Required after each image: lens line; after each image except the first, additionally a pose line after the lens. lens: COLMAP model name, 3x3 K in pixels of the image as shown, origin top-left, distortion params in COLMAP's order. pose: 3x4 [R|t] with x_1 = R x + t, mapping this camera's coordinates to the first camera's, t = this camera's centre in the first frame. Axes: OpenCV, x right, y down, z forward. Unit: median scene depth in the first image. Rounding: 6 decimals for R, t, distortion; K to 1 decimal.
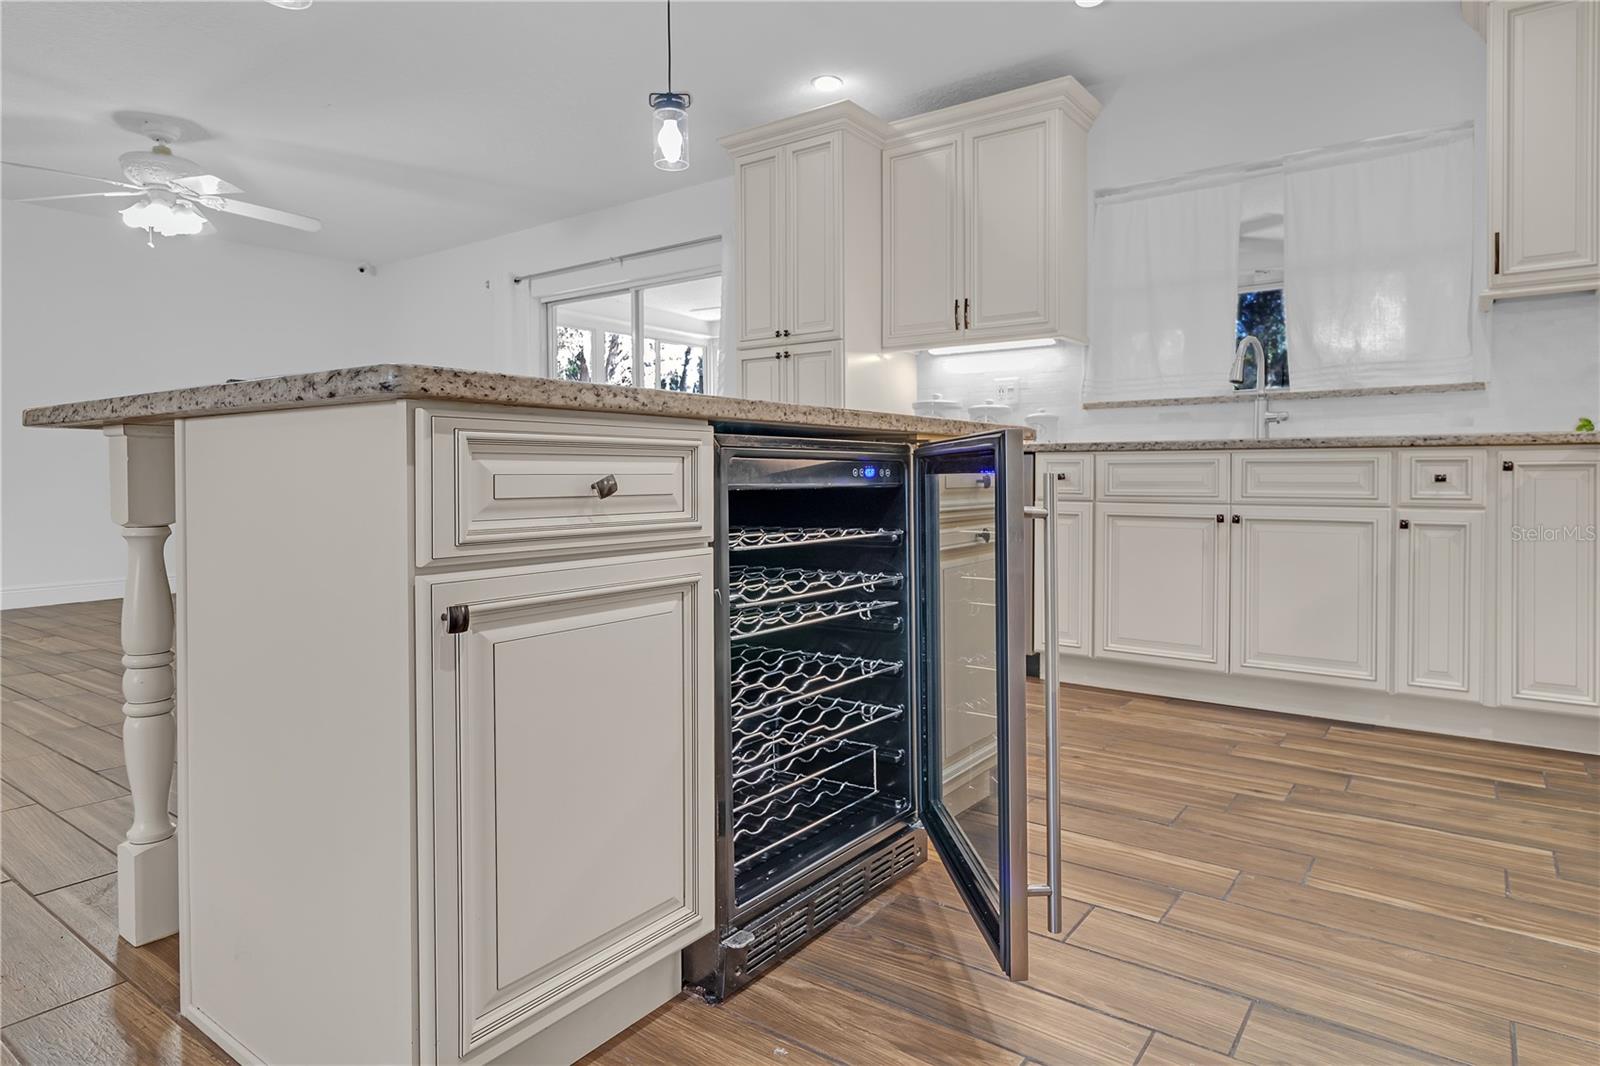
lens RADIAL K [[911.1, 0, 819.8], [0, 911.1, 483.7], [0, 0, 1]] dist [0.008927, -0.005992]
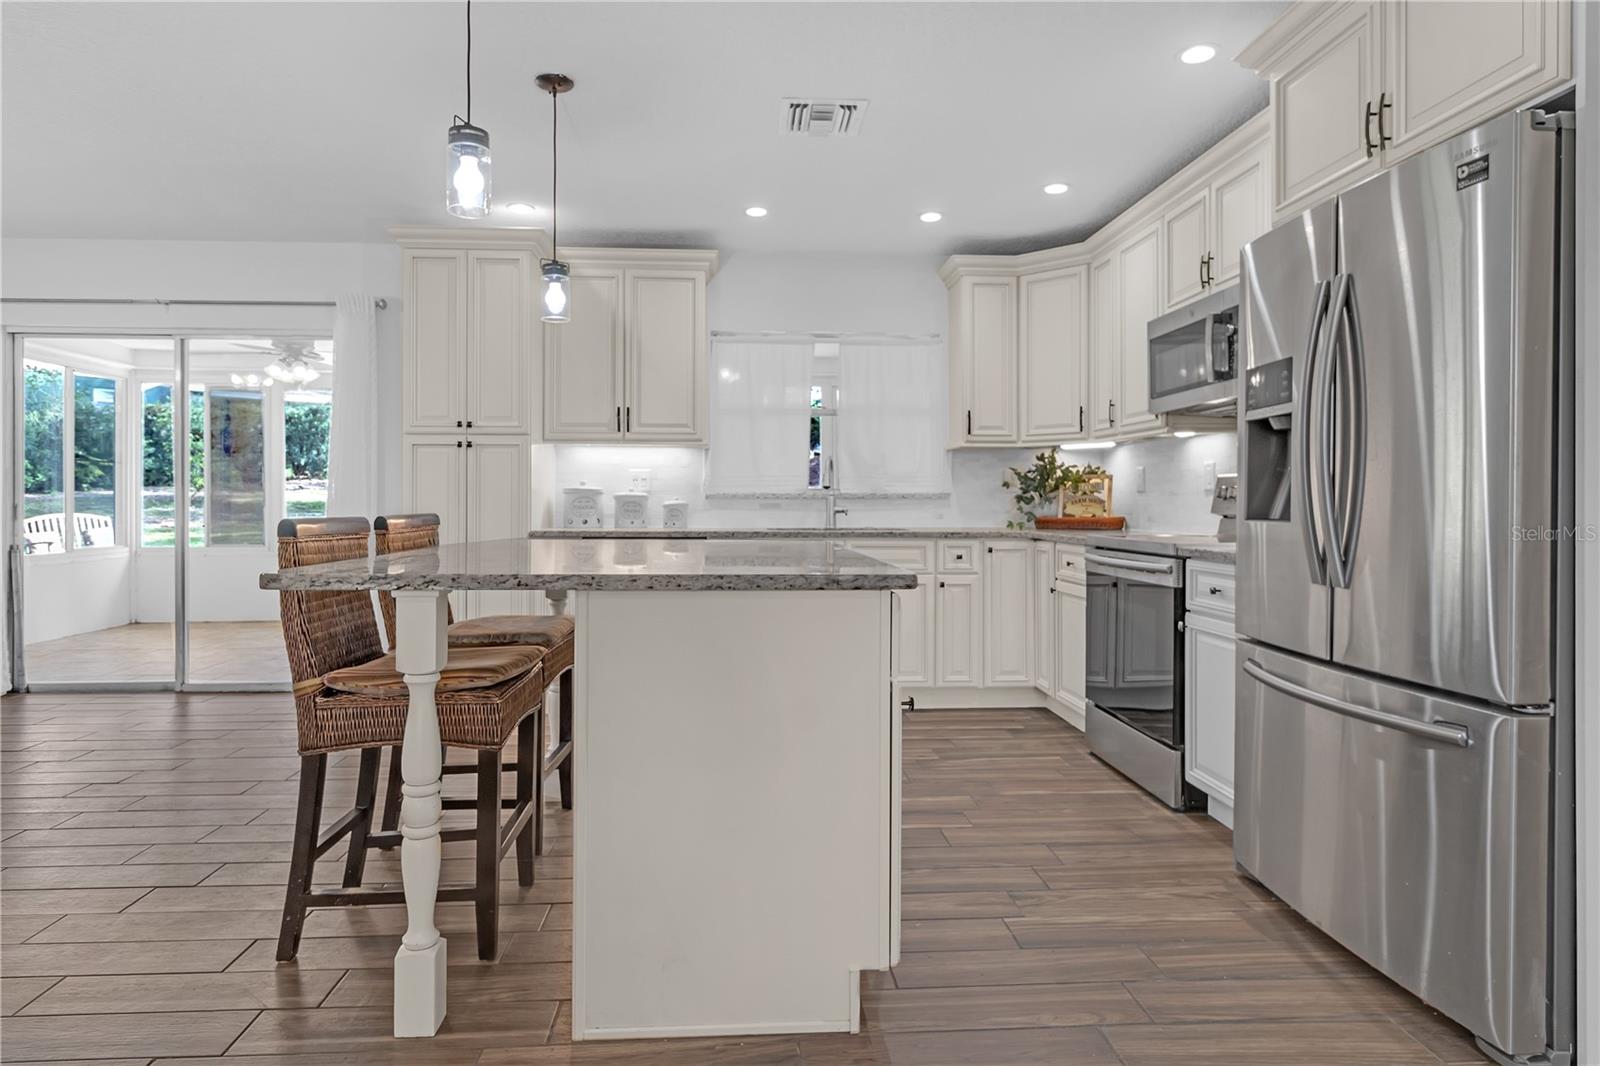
lens RADIAL K [[911.1, 0, 778.1], [0, 911.1, 505.0], [0, 0, 1]] dist [0.008927, -0.005992]
pose [[0.776879, 0.001783, 0.629647, -0.466975], [0.002309, 0.999981, -0.005680, -0.067069], [-0.629645, 0.005866, 0.776861, -0.077633]]
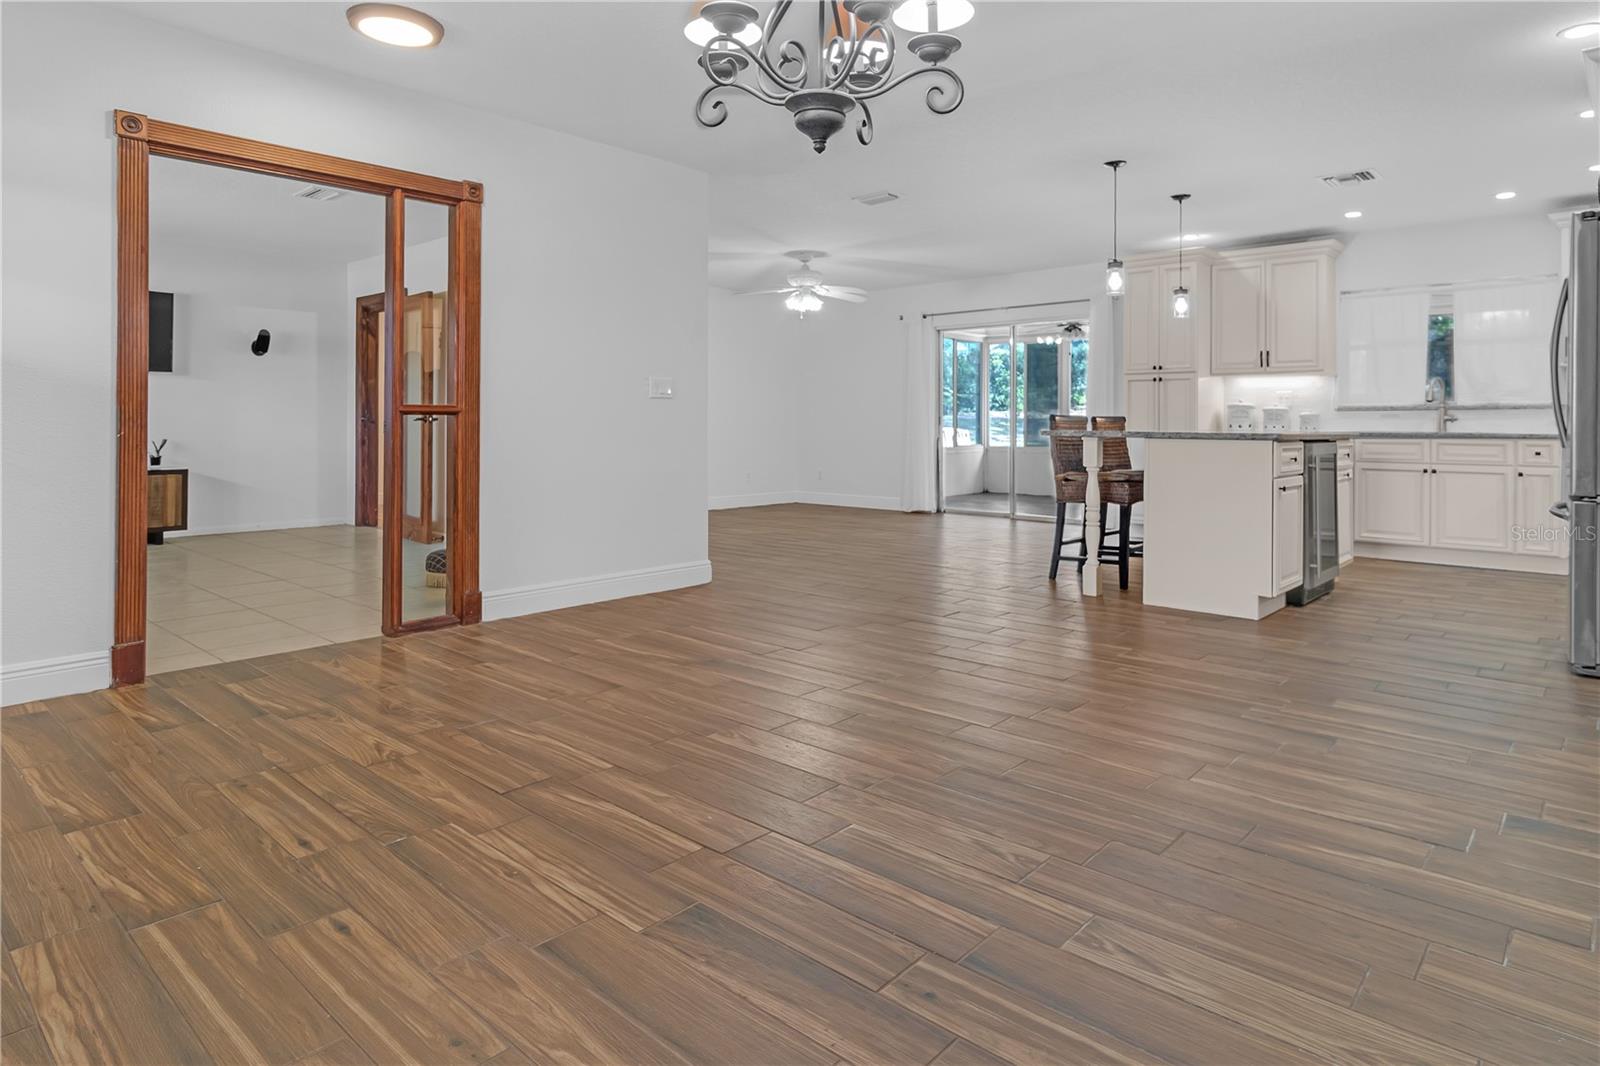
lens RADIAL K [[911.1, 0, 805.2], [0, 911.1, 419.5], [0, 0, 1]] dist [0.008927, -0.005992]
pose [[0.993758, 0.006128, -0.111392, -0.584411], [-0.007846, 0.999857, -0.014991, -0.029050], [0.111284, 0.015771, 0.993663, -0.976182]]
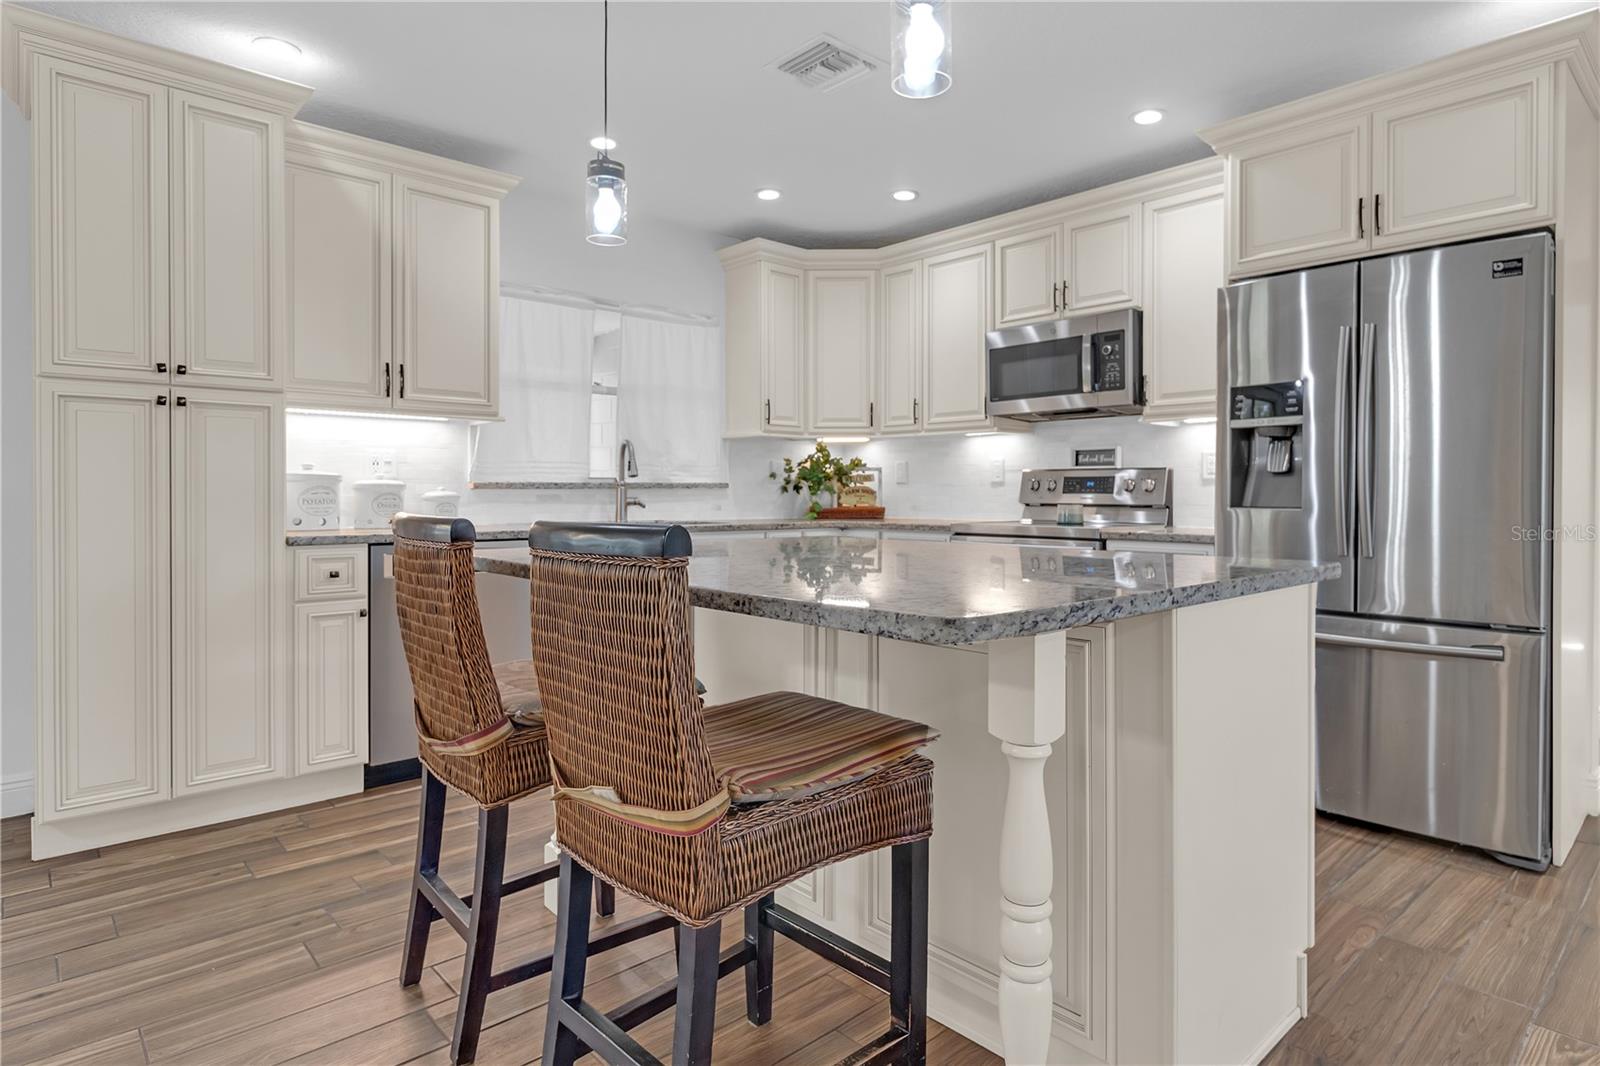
lens RADIAL K [[911.1, 0, 847.9], [0, 911.1, 497.4], [0, 0, 1]] dist [0.008927, -0.005992]
pose [[0.183013, -0.002132, 0.983108, -0.660614], [0.008333, 0.999965, 0.000618, -0.071658], [-0.983075, 0.008079, 0.183024, 0.420032]]
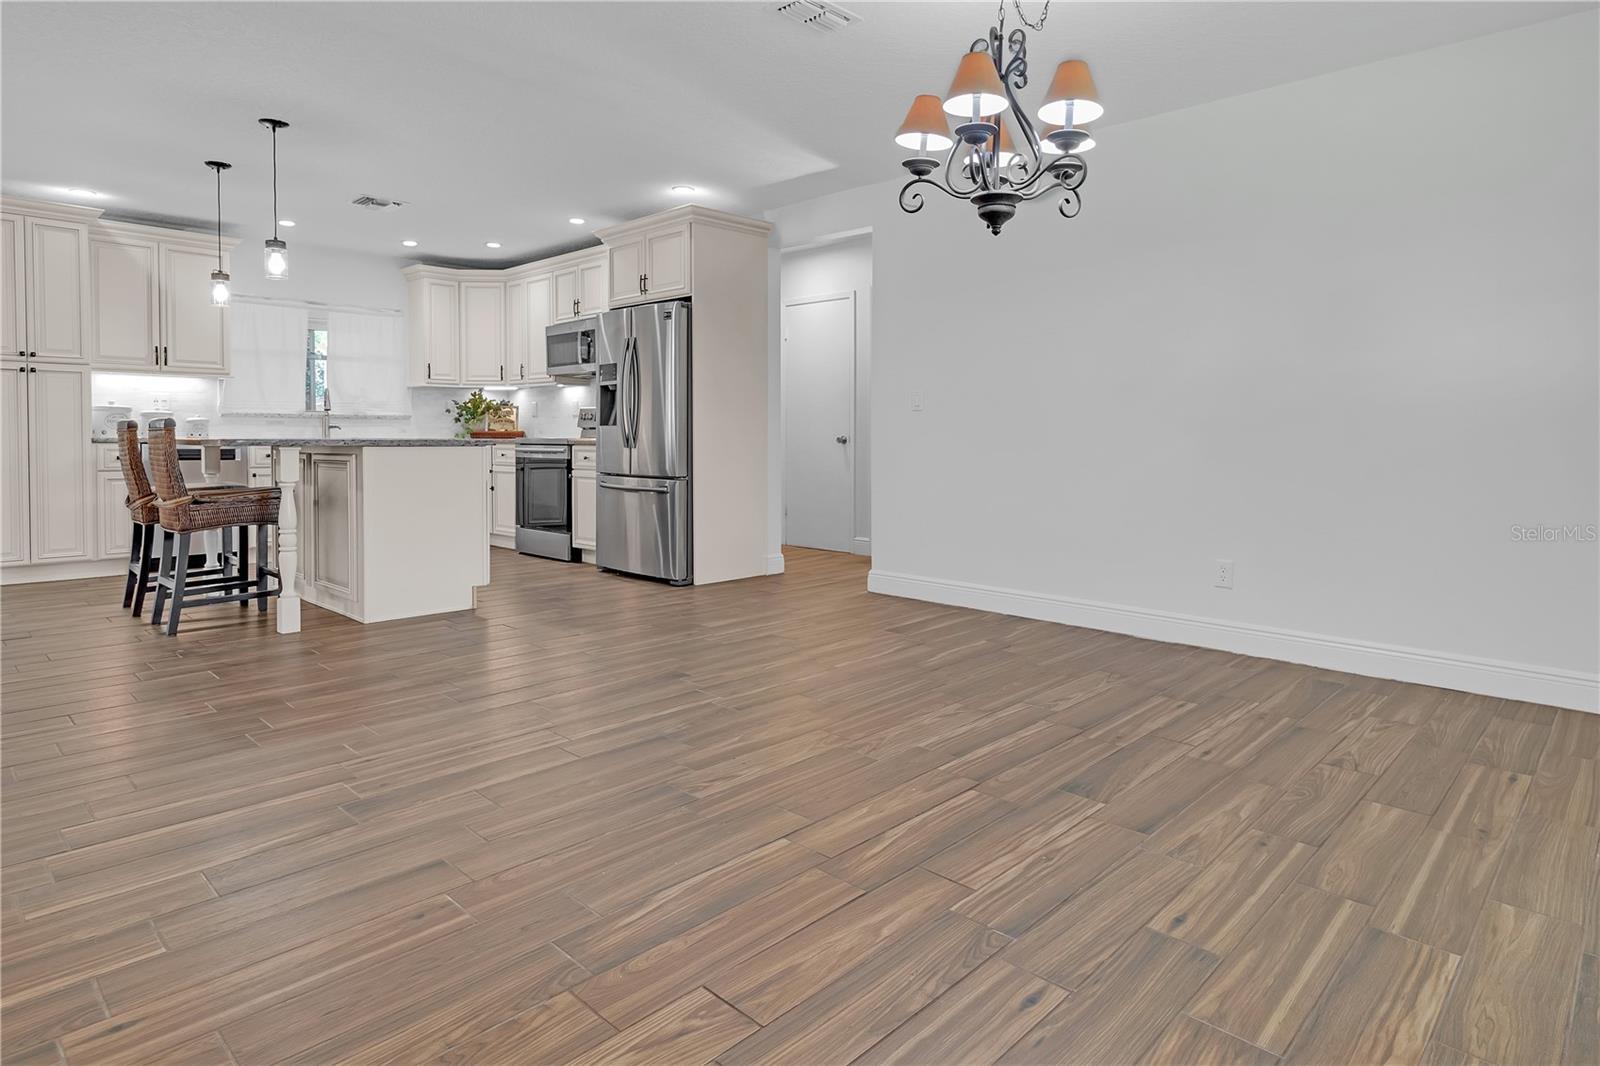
lens RADIAL K [[911.1, 0, 852.7], [0, 911.1, 458.4], [0, 0, 1]] dist [0.008927, -0.005992]
pose [[0.109389, -0.021371, 0.993769, -1.374130], [0.006630, 0.999762, 0.020770, -0.030828], [-0.993977, 0.004317, 0.109505, -0.410150]]
